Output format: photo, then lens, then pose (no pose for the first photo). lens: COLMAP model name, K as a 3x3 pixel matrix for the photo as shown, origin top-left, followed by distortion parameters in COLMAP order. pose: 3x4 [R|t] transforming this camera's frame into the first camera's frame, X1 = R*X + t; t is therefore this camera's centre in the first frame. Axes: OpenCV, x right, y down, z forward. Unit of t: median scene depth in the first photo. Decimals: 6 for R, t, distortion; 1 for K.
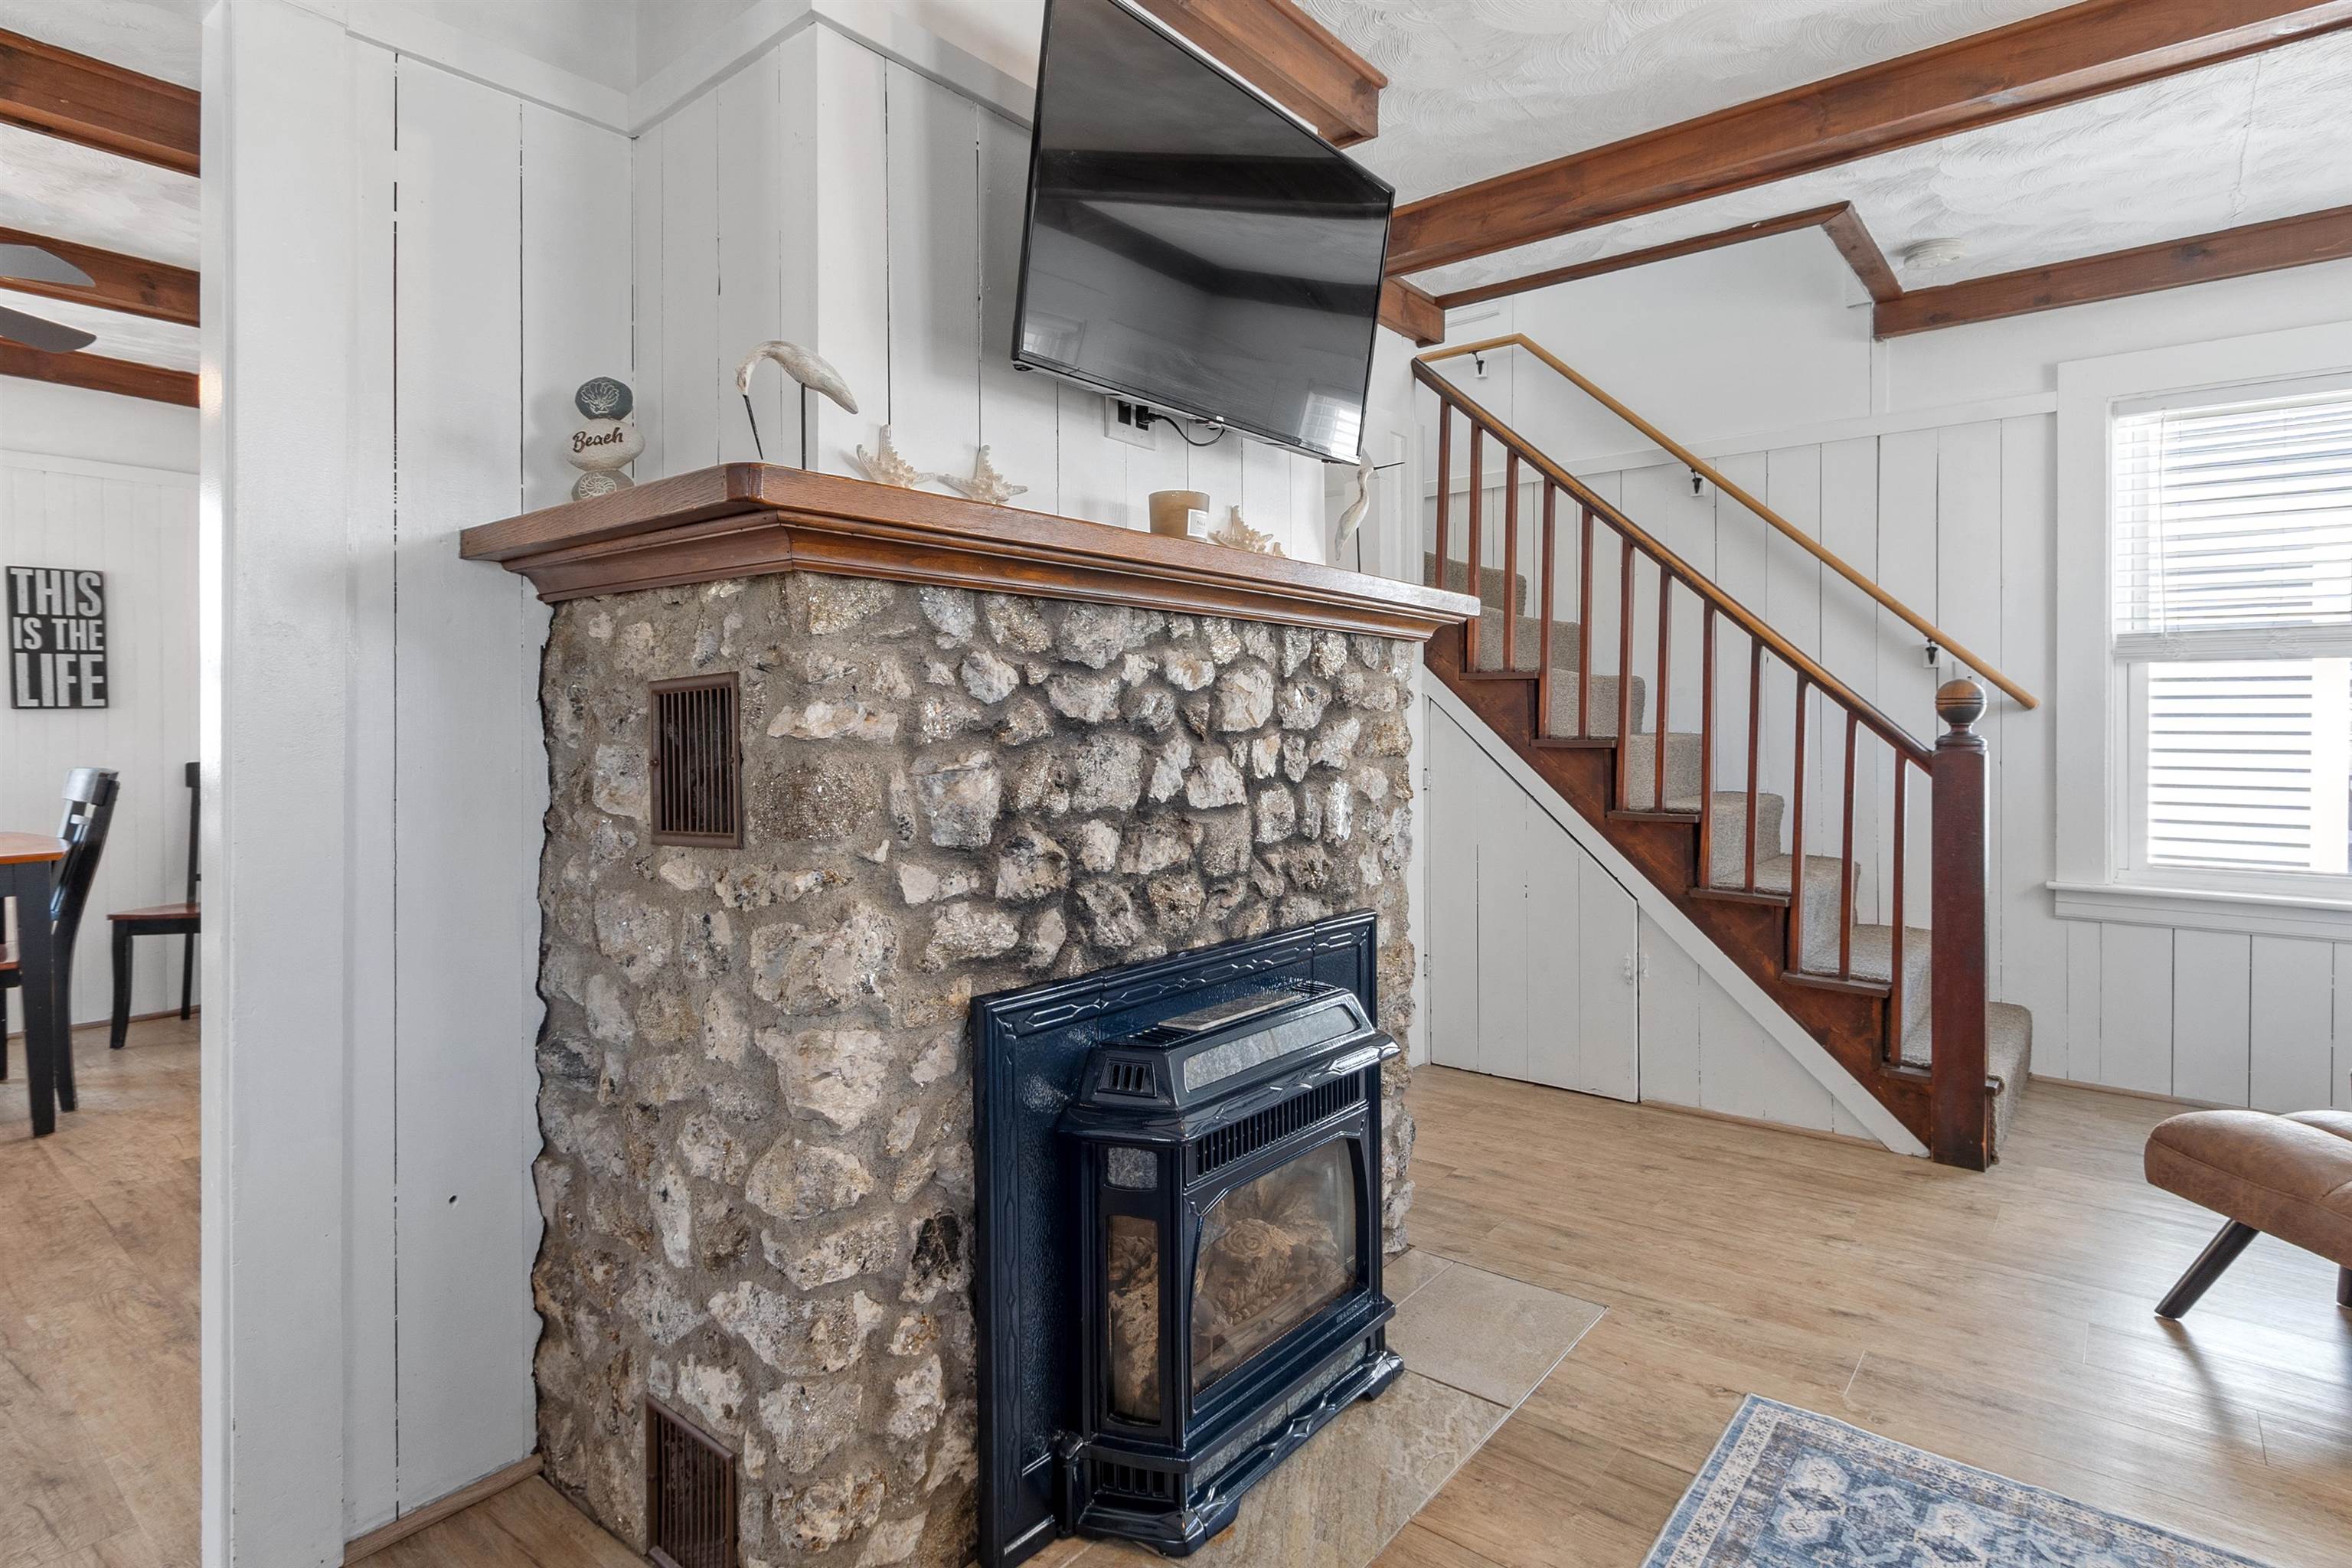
lens RADIAL K [[1196.3, 0, 1165.3], [0, 1196.3, 732.6], [0, 0, 1]] dist [-0.001178, -0.001510]
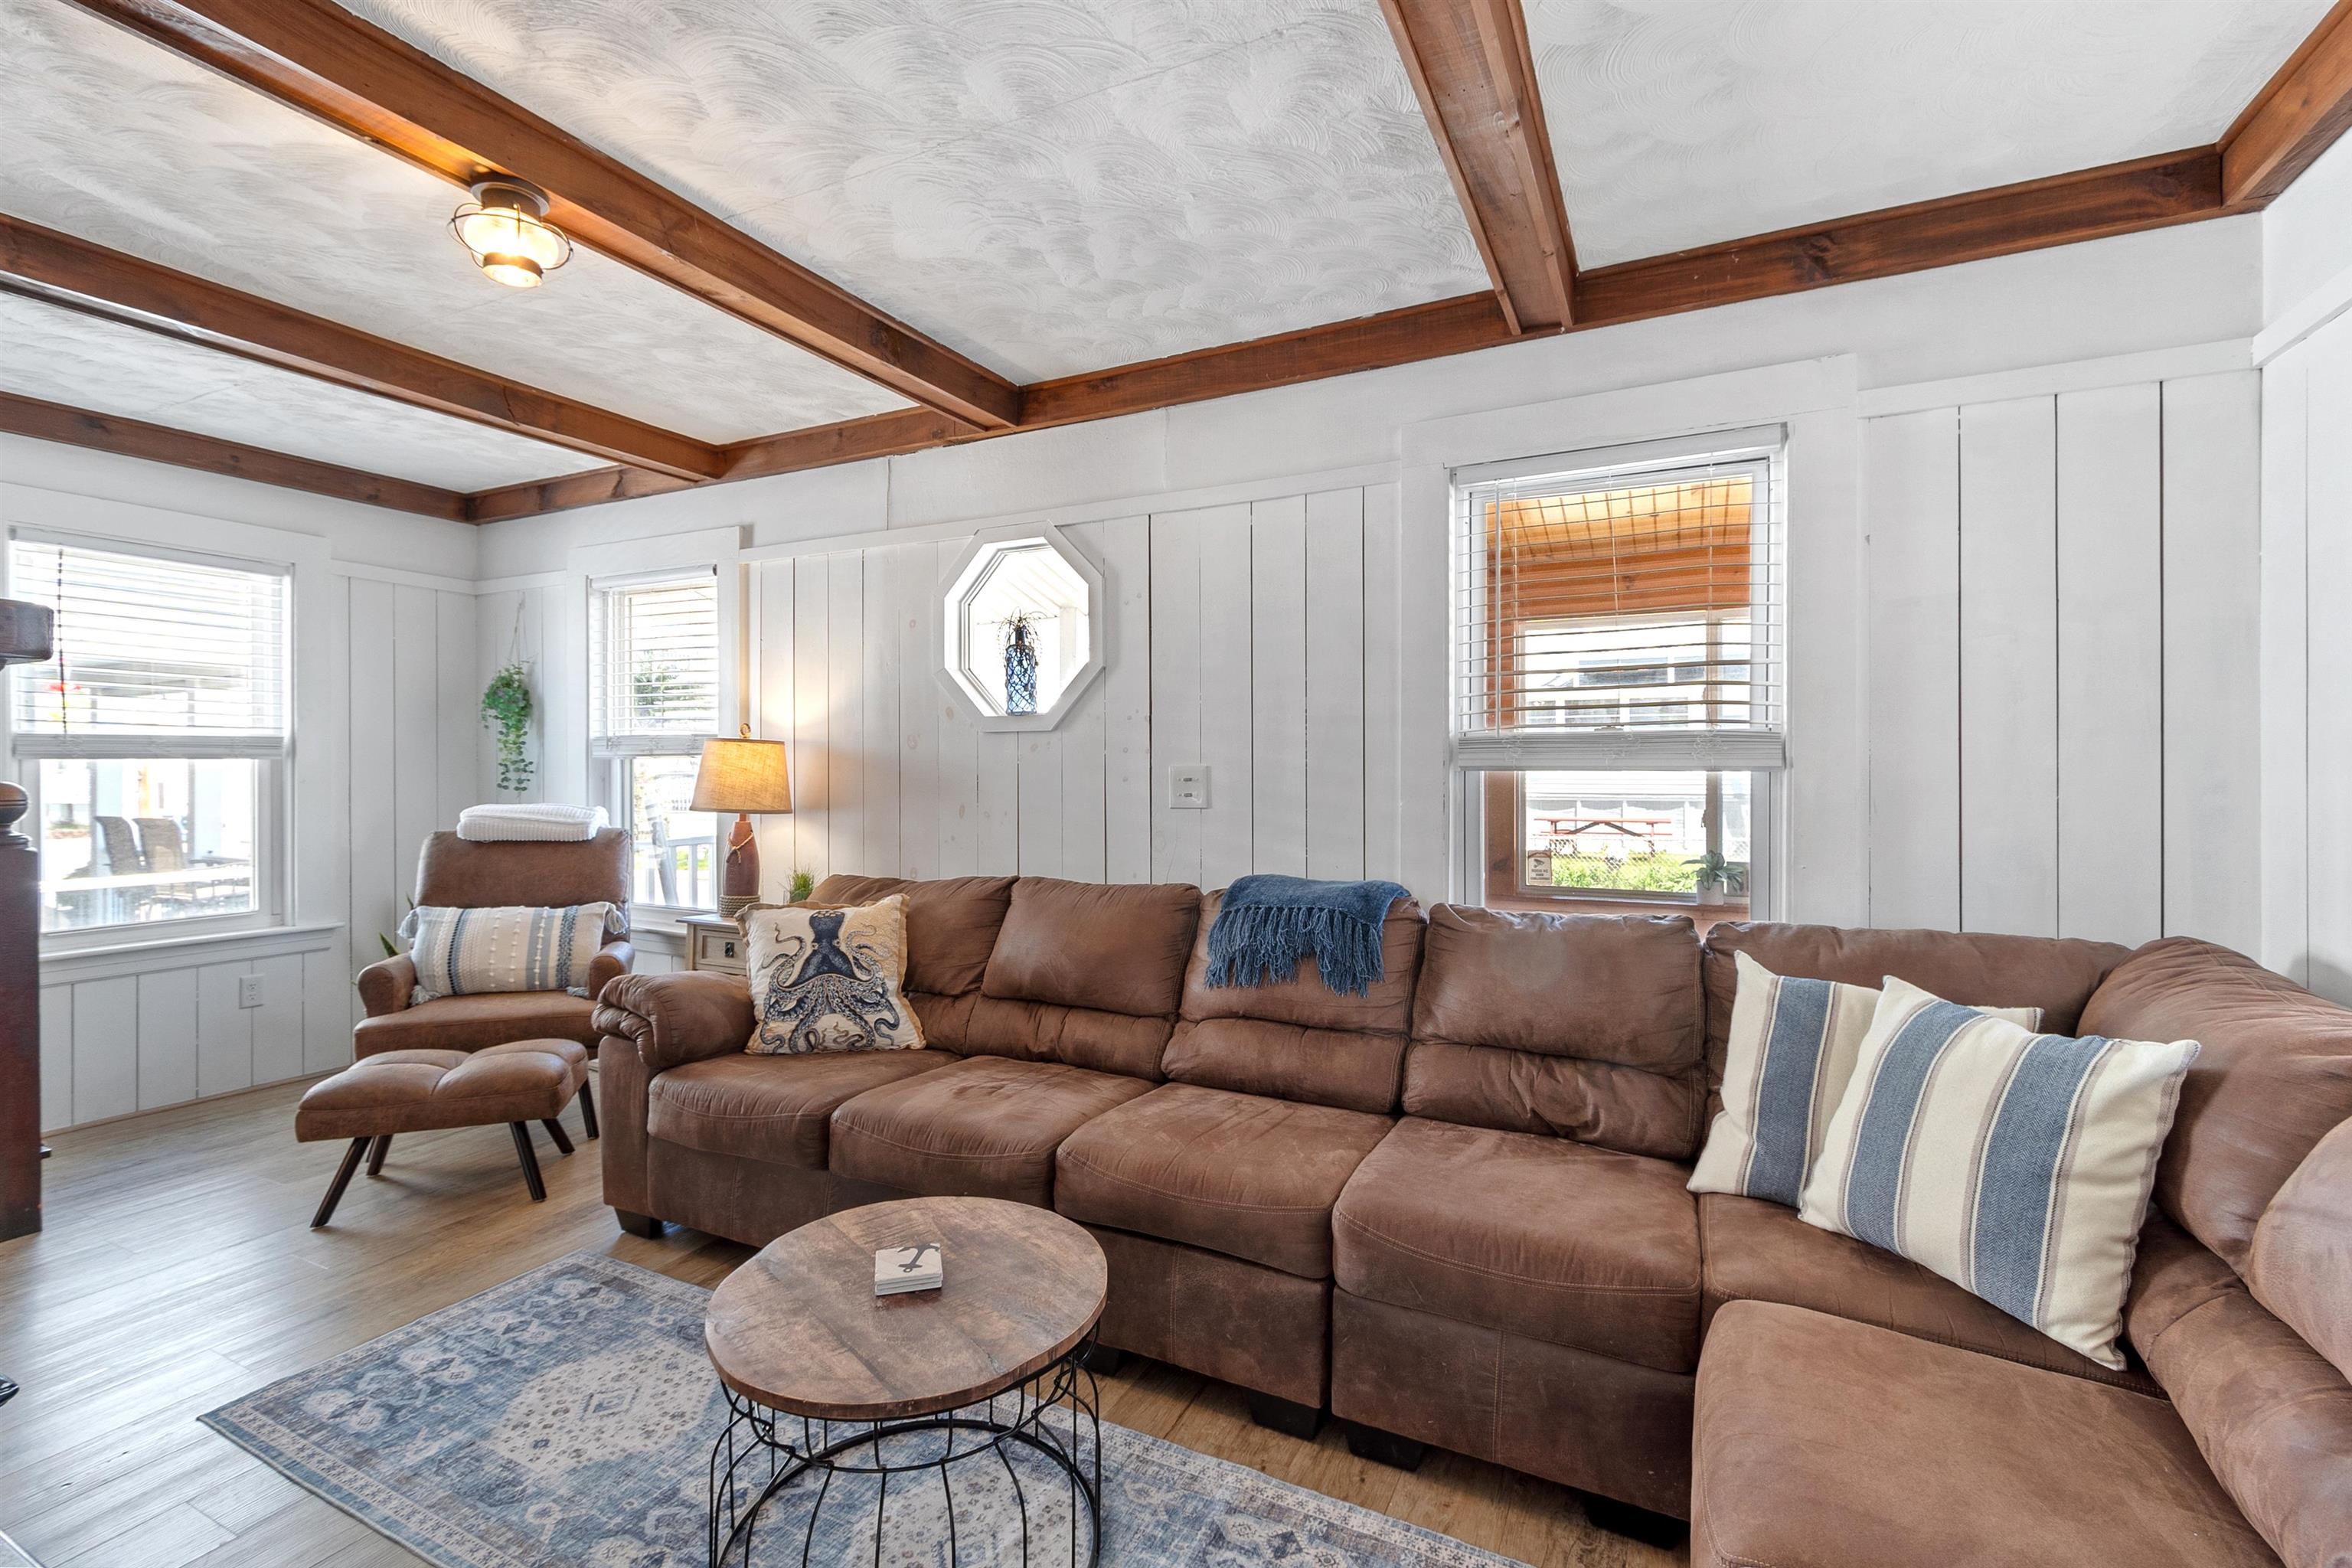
lens RADIAL K [[1043.8, 0, 1167.2], [0, 1043.8, 768.0], [0, 0, 1]] dist [0.000931, 0.000133]
pose [[-0.220265, -0.003276, 0.975435, -0.731963], [0.012536, 0.999902, 0.006189, -0.078161], [-0.975359, 0.013591, -0.220203, 0.298066]]
